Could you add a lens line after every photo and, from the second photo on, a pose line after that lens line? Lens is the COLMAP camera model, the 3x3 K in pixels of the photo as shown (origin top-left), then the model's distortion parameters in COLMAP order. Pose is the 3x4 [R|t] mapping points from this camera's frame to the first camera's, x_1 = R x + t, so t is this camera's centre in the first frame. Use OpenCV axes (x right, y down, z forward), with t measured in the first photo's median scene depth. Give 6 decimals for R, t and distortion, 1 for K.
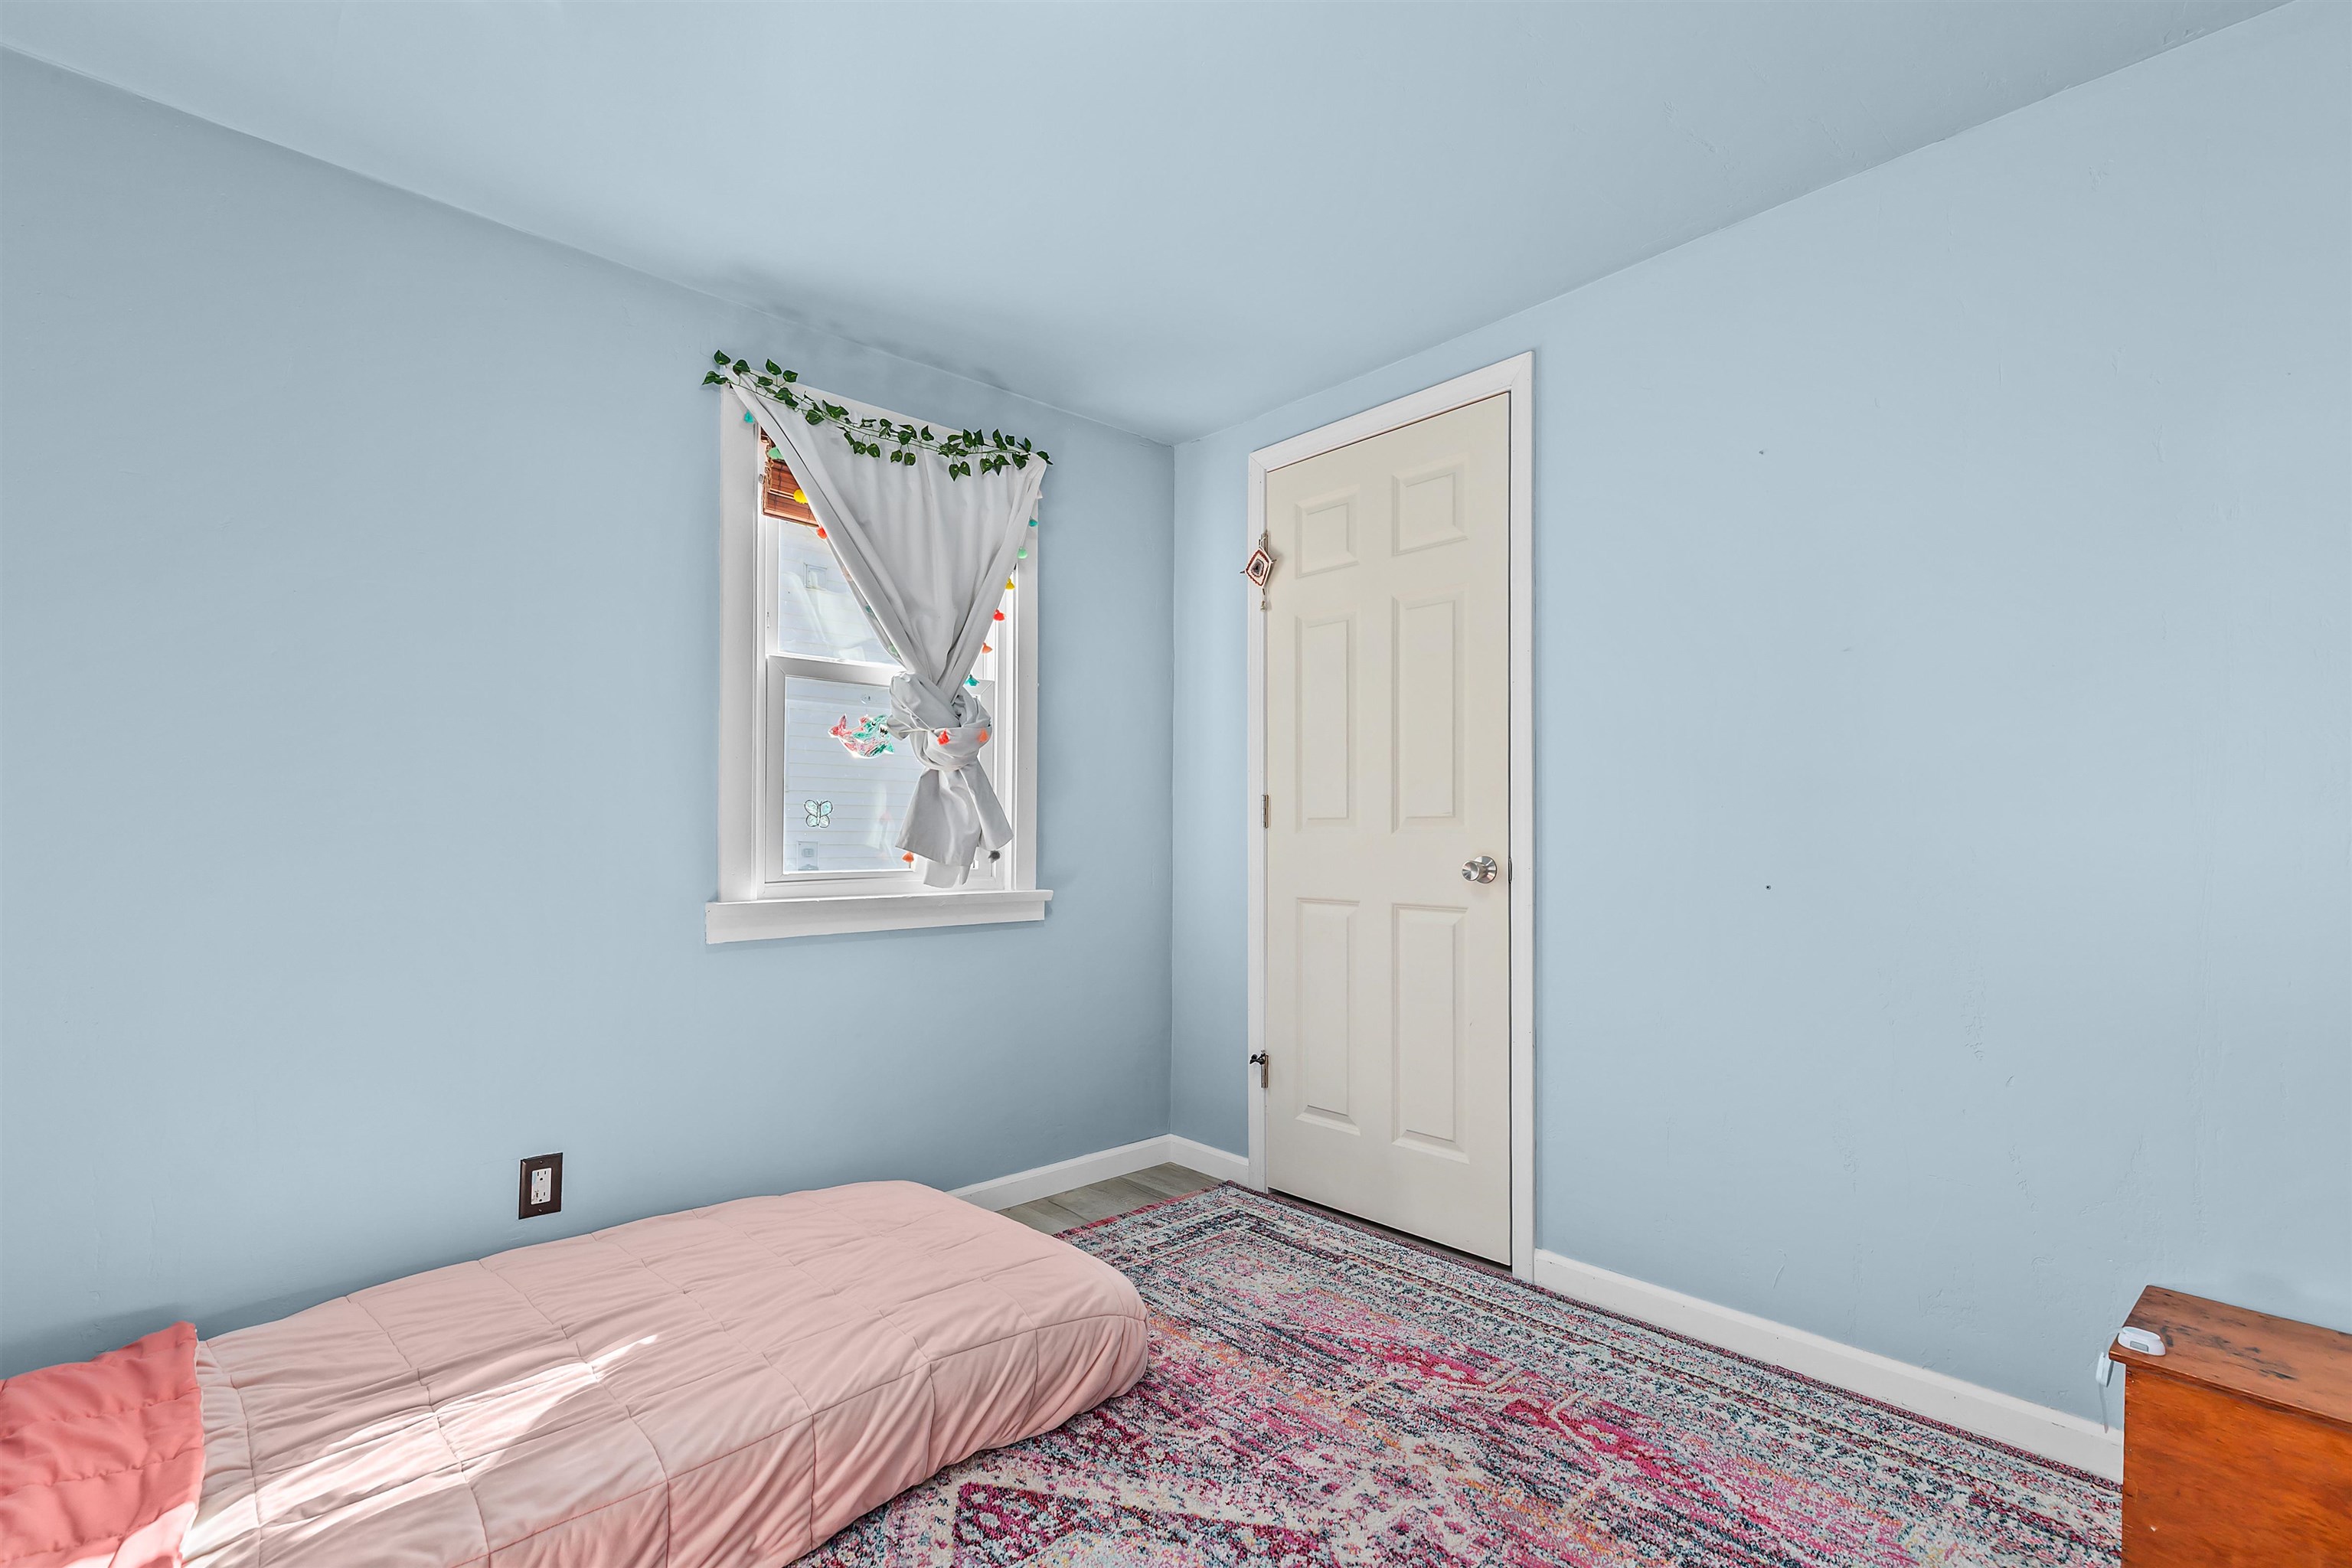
lens RADIAL K [[1069.5, 0, 1176.7], [0, 1069.5, 805.7], [0, 0, 1]] dist [0.006291, -0.000885]
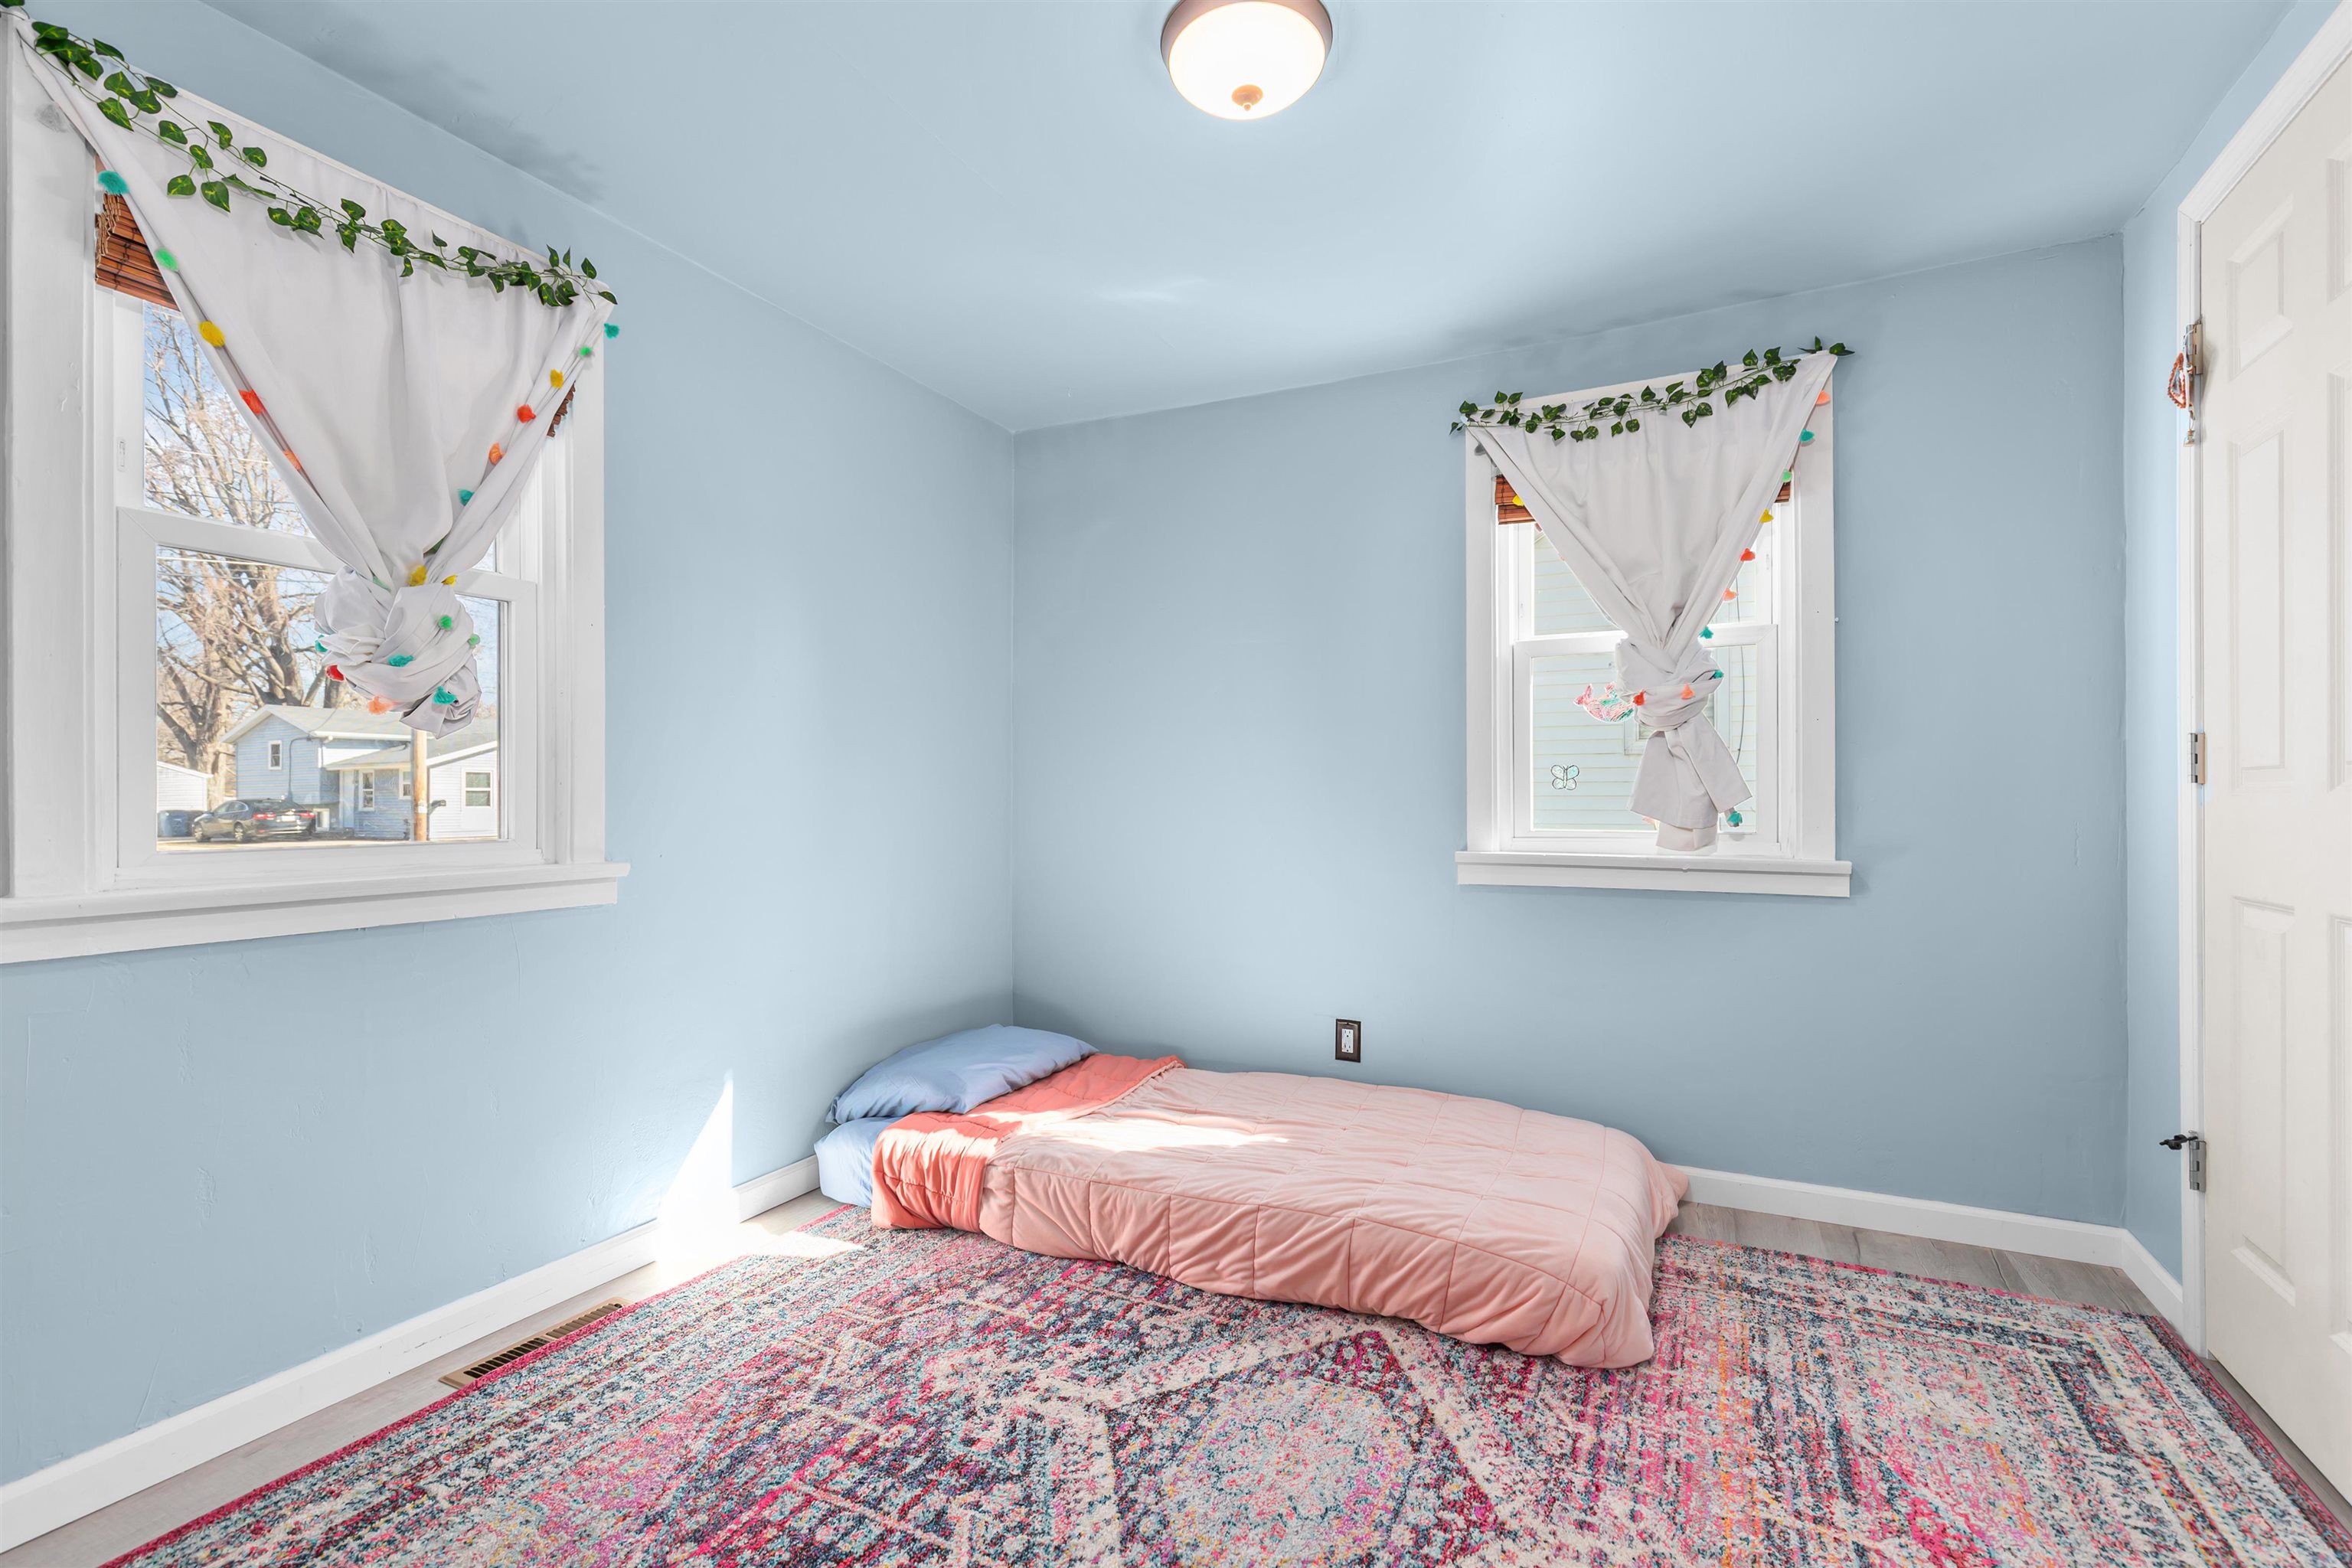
lens RADIAL K [[1057.4, 0, 1172.4], [0, 1057.4, 773.1], [0, 0, 1]] dist [0.008648, -0.000981]
pose [[0.351435, -0.023952, -0.935906, 0.570623], [0.024550, 0.999565, -0.016363, 0.011820], [0.935890, -0.017226, 0.351870, 0.250182]]
